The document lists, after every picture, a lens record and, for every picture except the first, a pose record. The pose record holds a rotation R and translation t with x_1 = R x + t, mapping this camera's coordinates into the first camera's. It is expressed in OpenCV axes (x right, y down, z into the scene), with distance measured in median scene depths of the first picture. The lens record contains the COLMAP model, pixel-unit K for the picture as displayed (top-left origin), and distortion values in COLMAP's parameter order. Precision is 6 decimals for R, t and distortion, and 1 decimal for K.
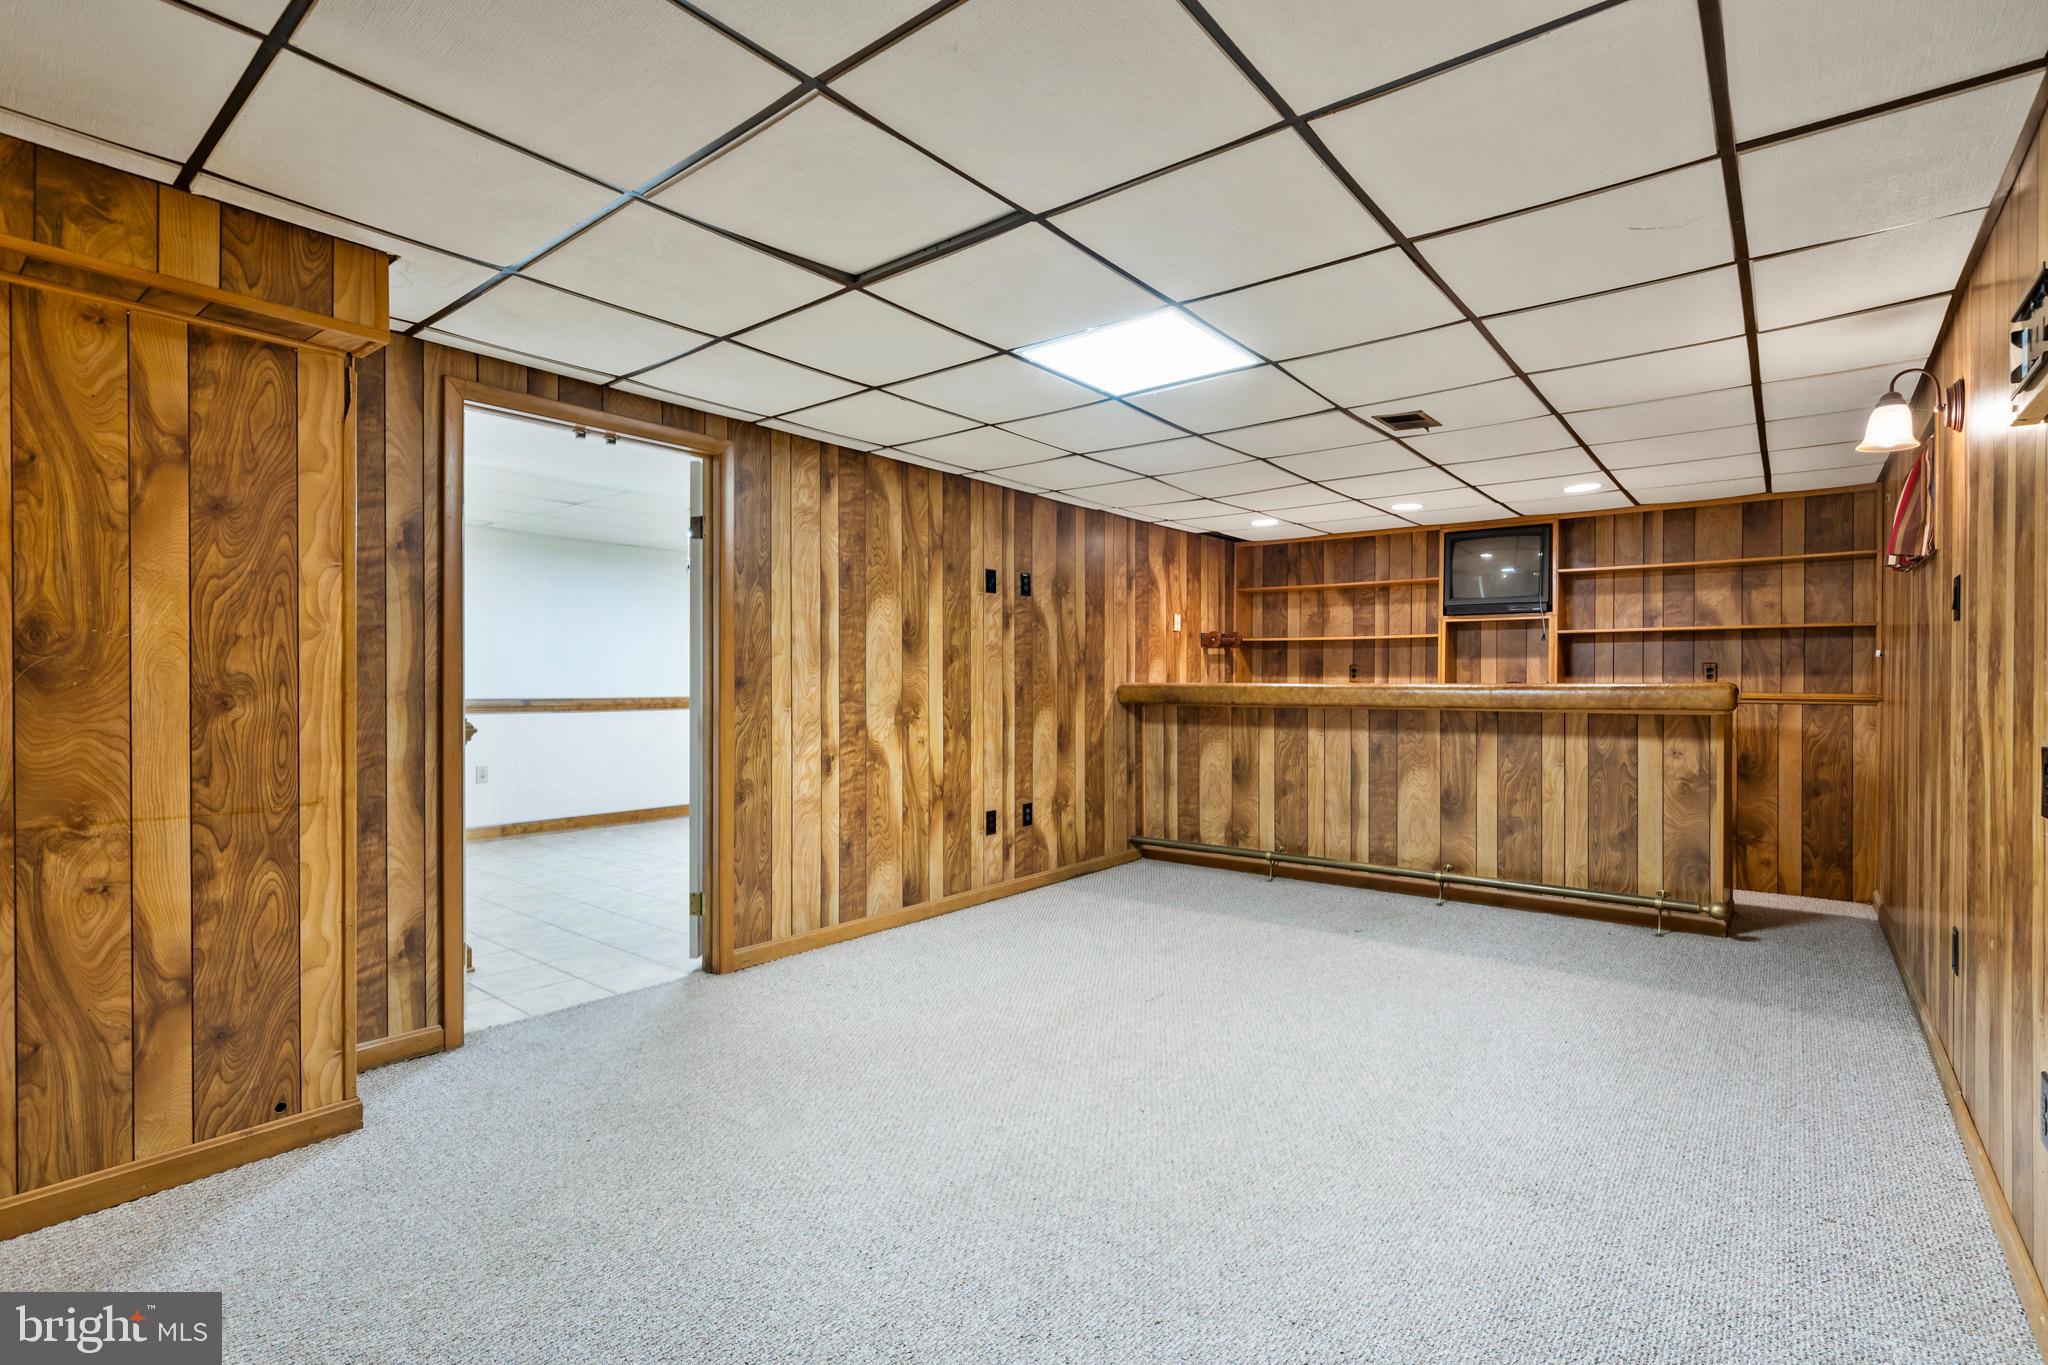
lens RADIAL K [[969.9, 0, 1035.4], [0, 969.9, 684.2], [0, 0, 1]] dist [-0.000268, 0.000838]
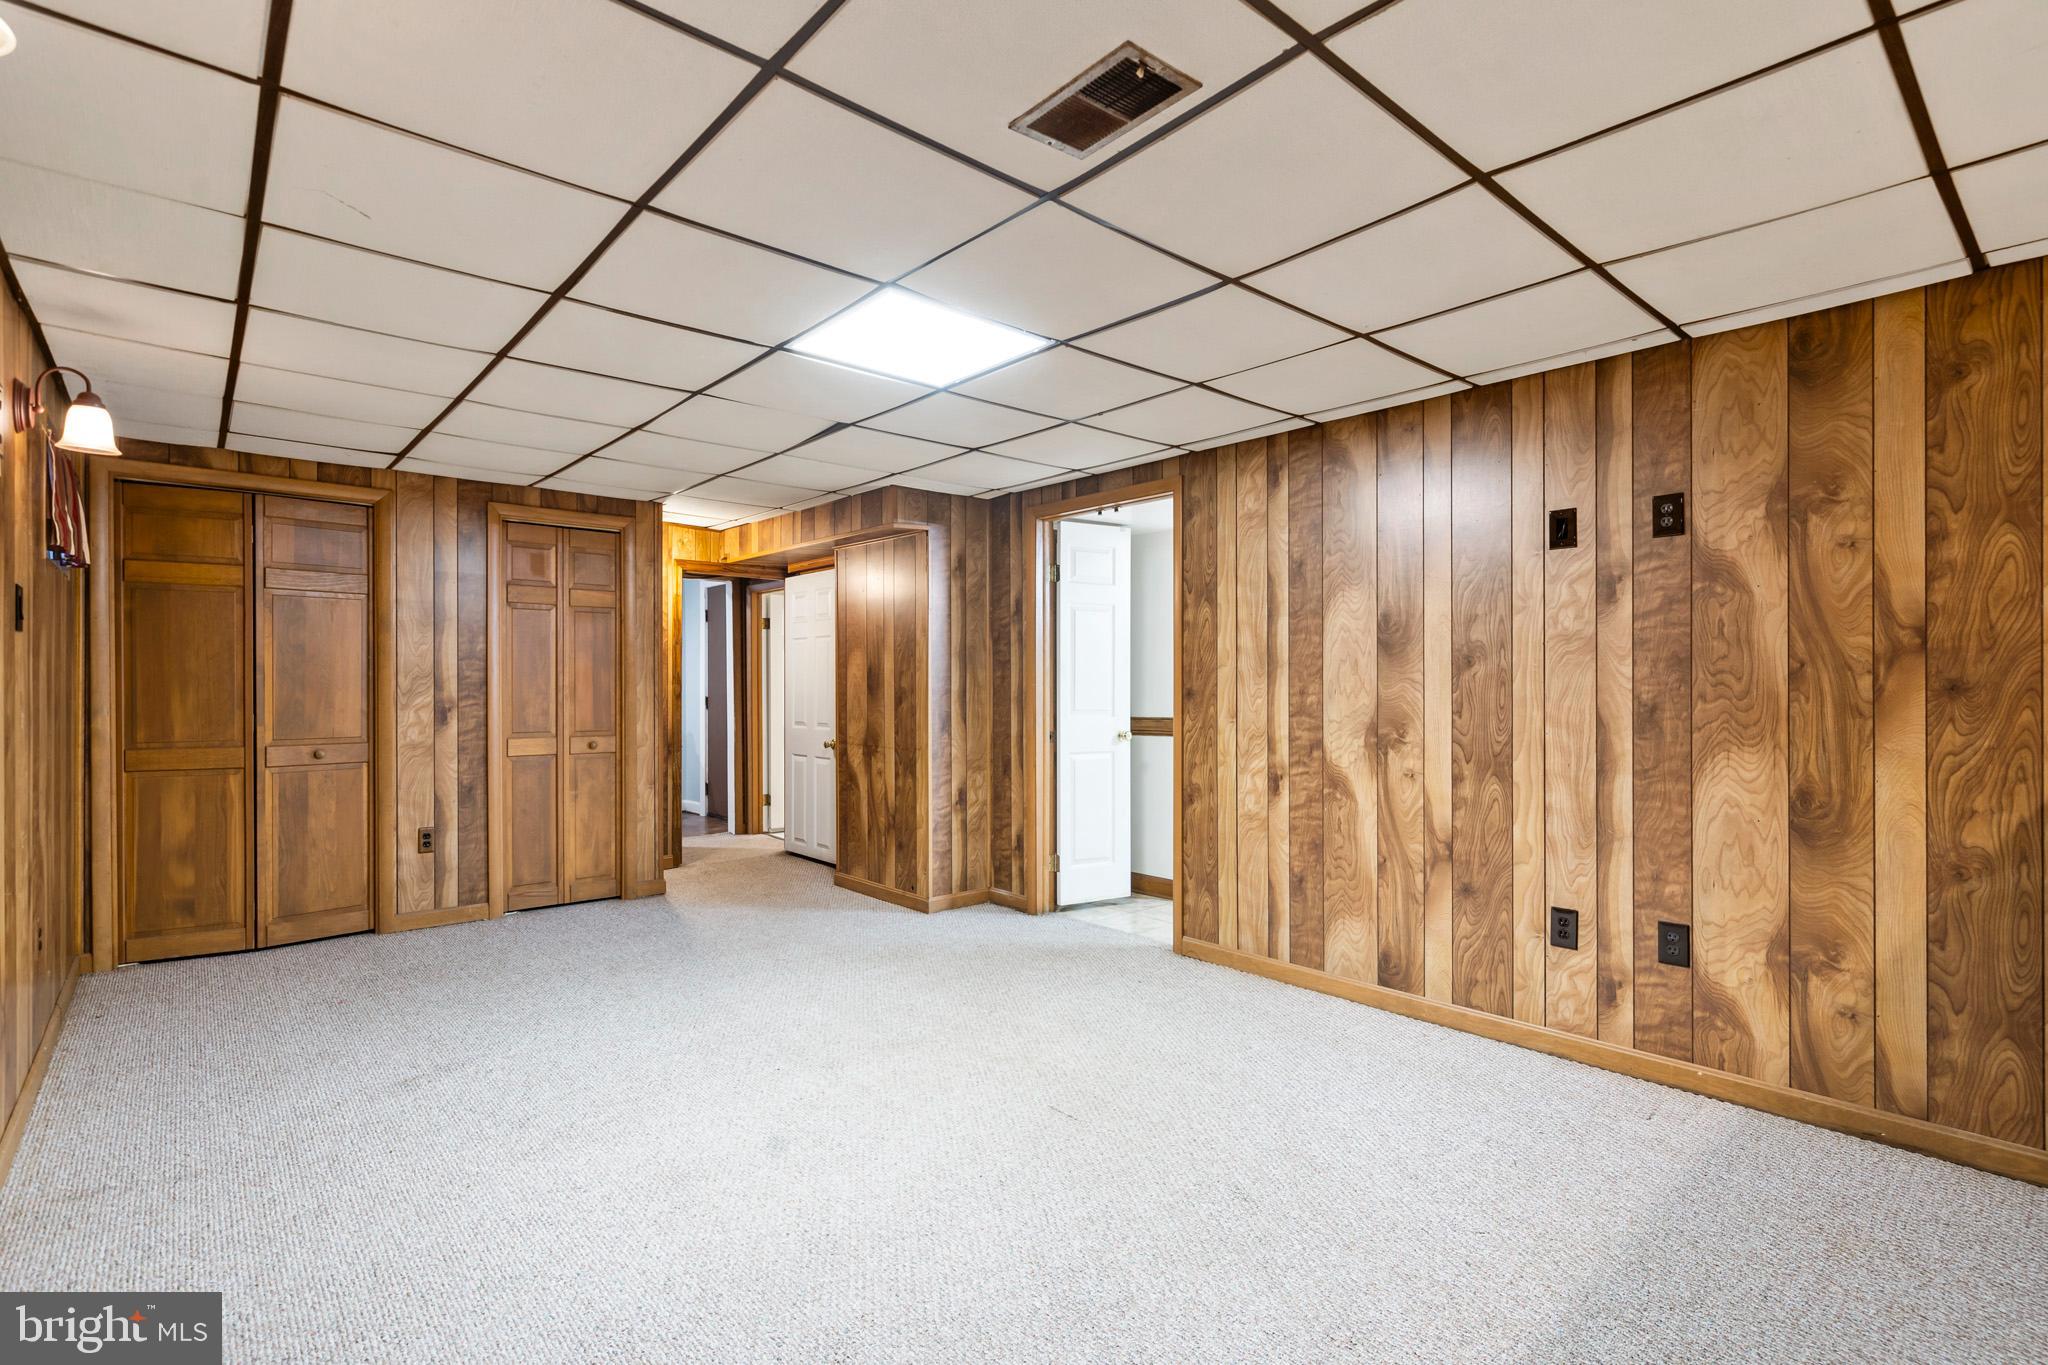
lens RADIAL K [[969.9, 0, 1035.4], [0, 969.9, 684.2], [0, 0, 1]] dist [-0.000268, 0.000838]
pose [[-0.186127, -0.003012, -0.982521, 0.713511], [-0.003927, 0.999990, -0.002322, -0.007811], [0.982518, 0.003426, -0.186136, 0.921520]]
